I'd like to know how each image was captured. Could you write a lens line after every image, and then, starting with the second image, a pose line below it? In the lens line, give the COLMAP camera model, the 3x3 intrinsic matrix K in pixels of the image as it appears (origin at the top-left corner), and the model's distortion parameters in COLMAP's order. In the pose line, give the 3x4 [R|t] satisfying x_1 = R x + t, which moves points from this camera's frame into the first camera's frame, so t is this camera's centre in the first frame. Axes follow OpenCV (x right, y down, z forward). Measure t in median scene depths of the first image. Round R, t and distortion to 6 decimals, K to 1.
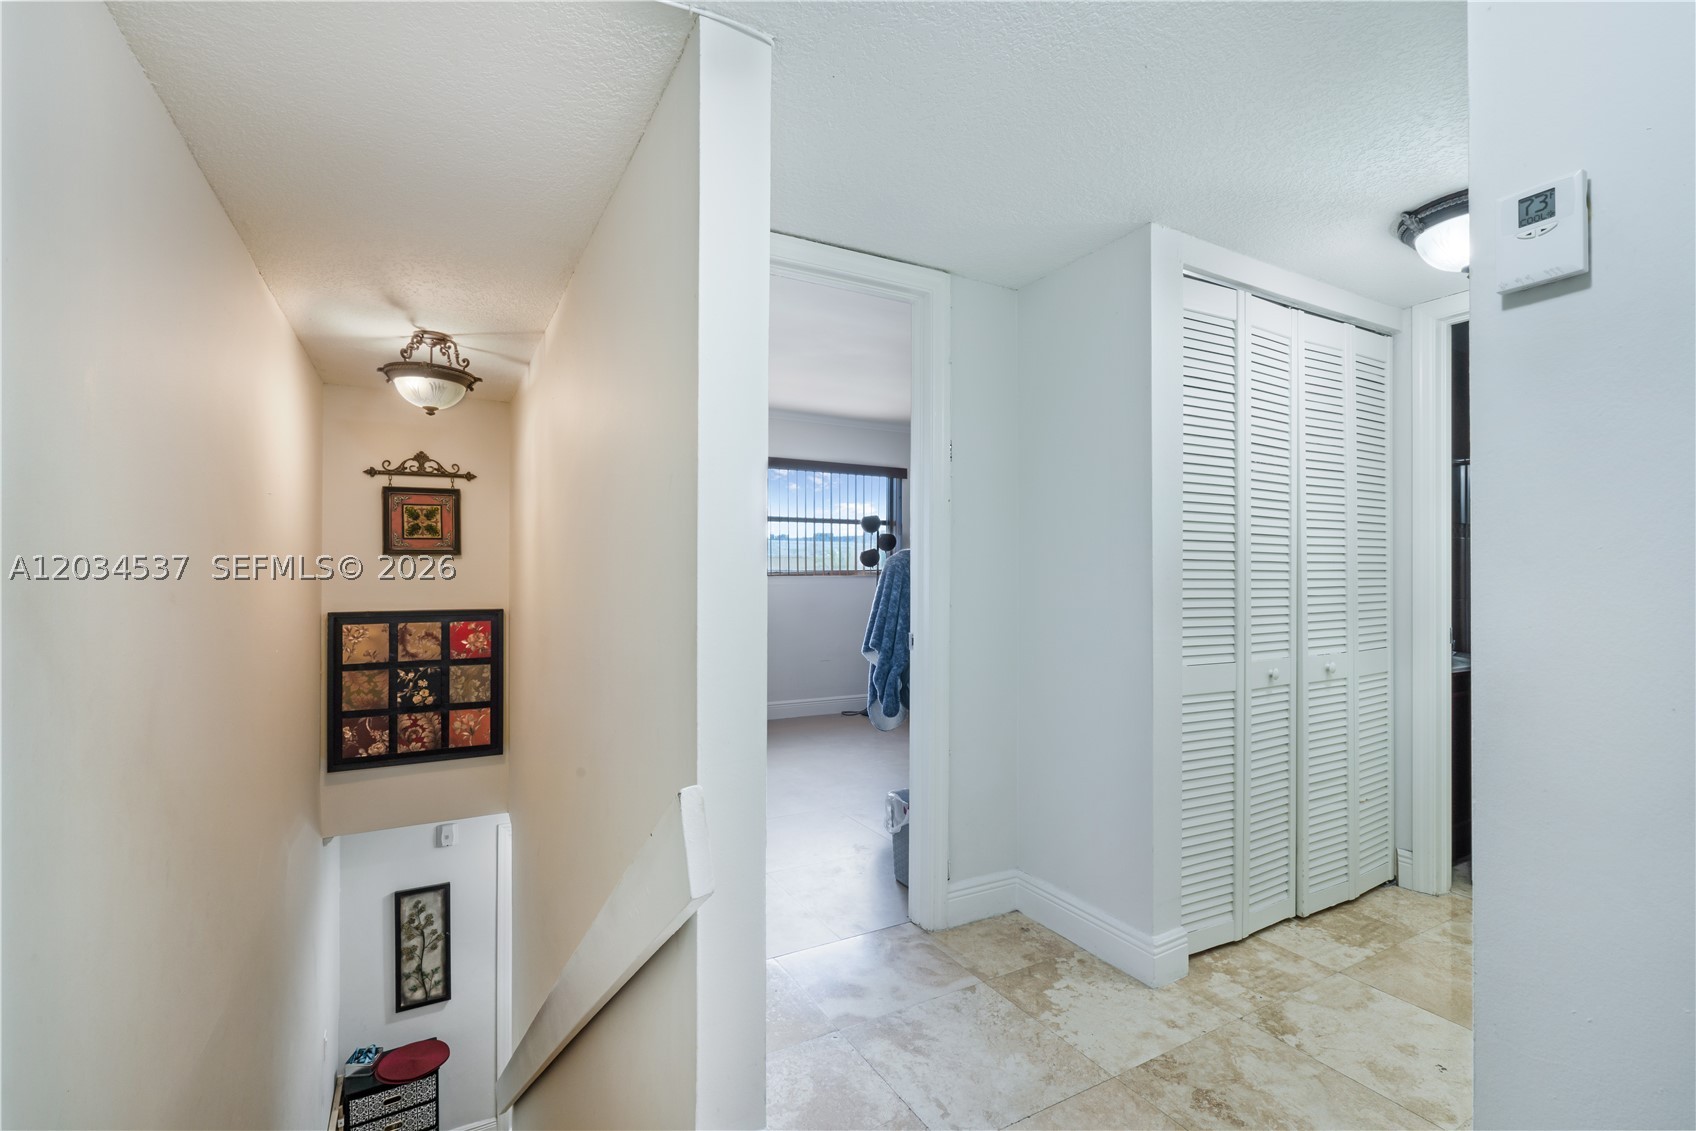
lens RADIAL K [[762.7, 0, 848.7], [0, 762.7, 575.2], [0, 0, 1]] dist [-0.007135, 0.003124]
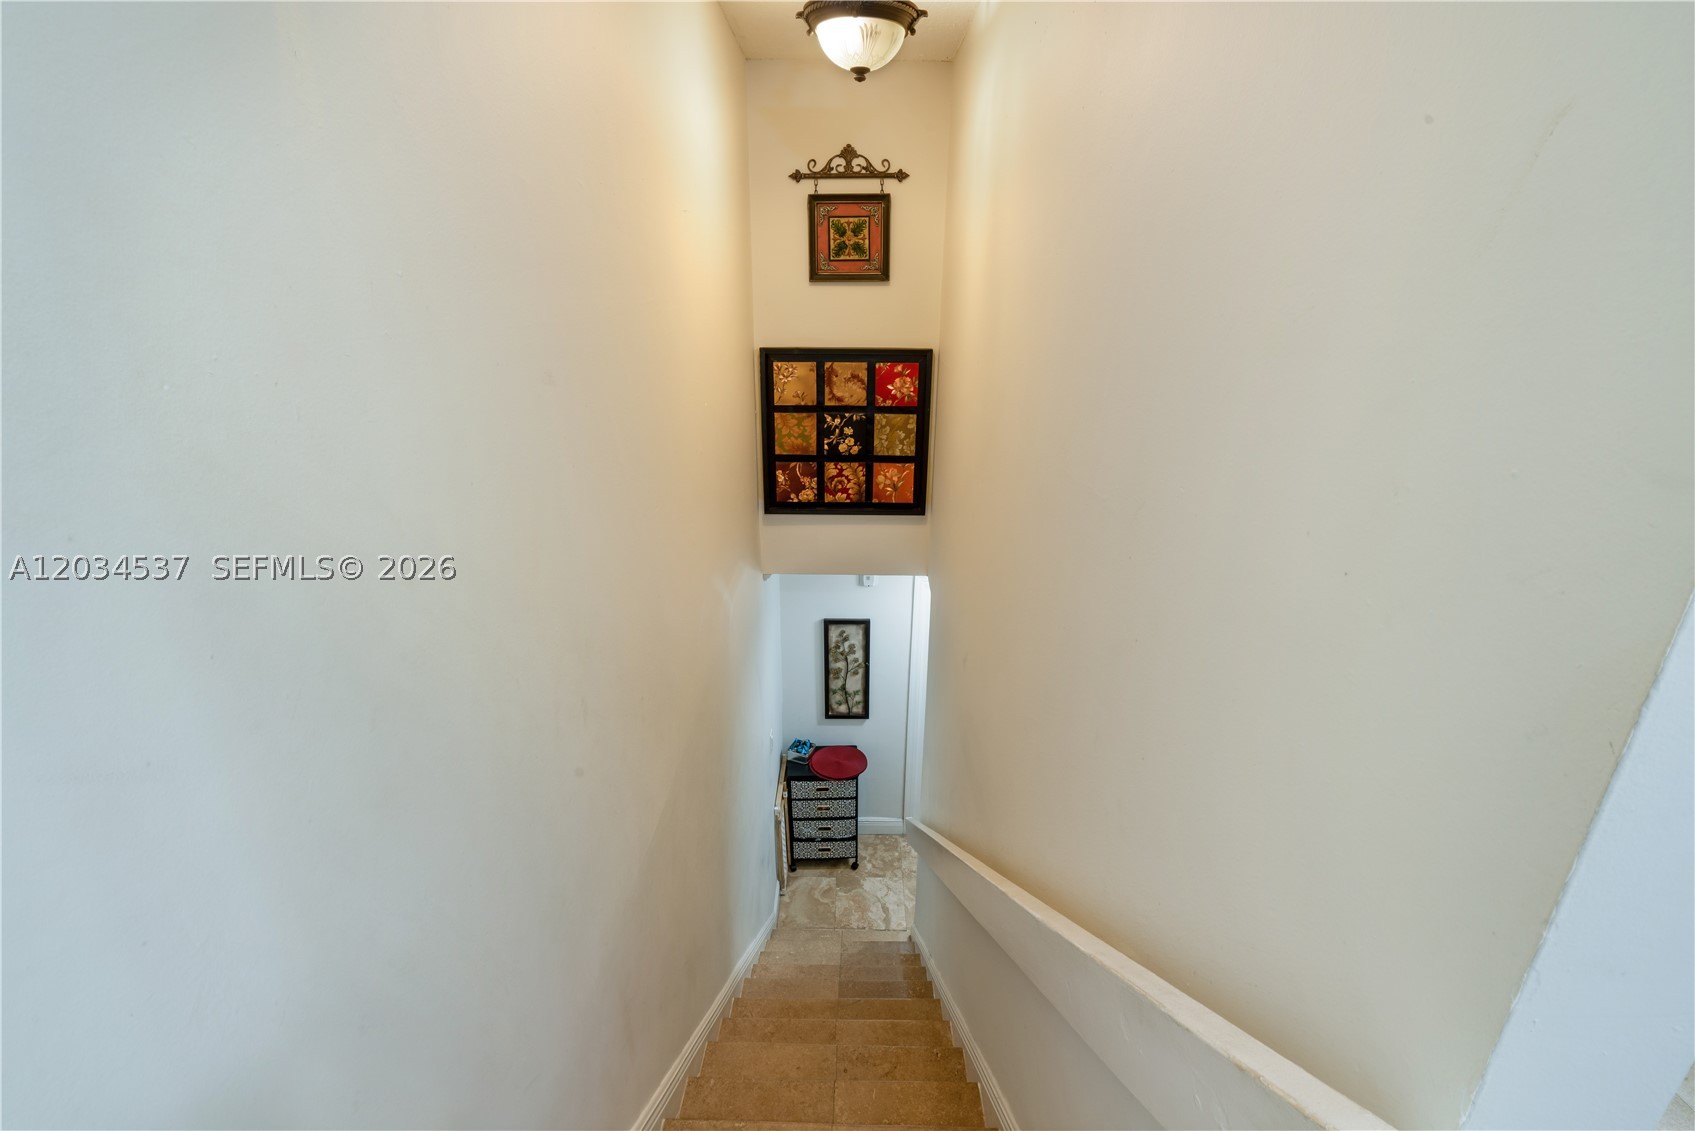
lens RADIAL K [[762.2, 0, 850.5], [0, 762.2, 575.3], [0, 0, 1]] dist [-0.007135, 0.003124]
pose [[0.873664, 0.178582, -0.452570, -0.109015], [-0.006950, 0.934686, 0.355406, -0.021166], [0.486480, -0.307360, 0.817843, 0.193683]]
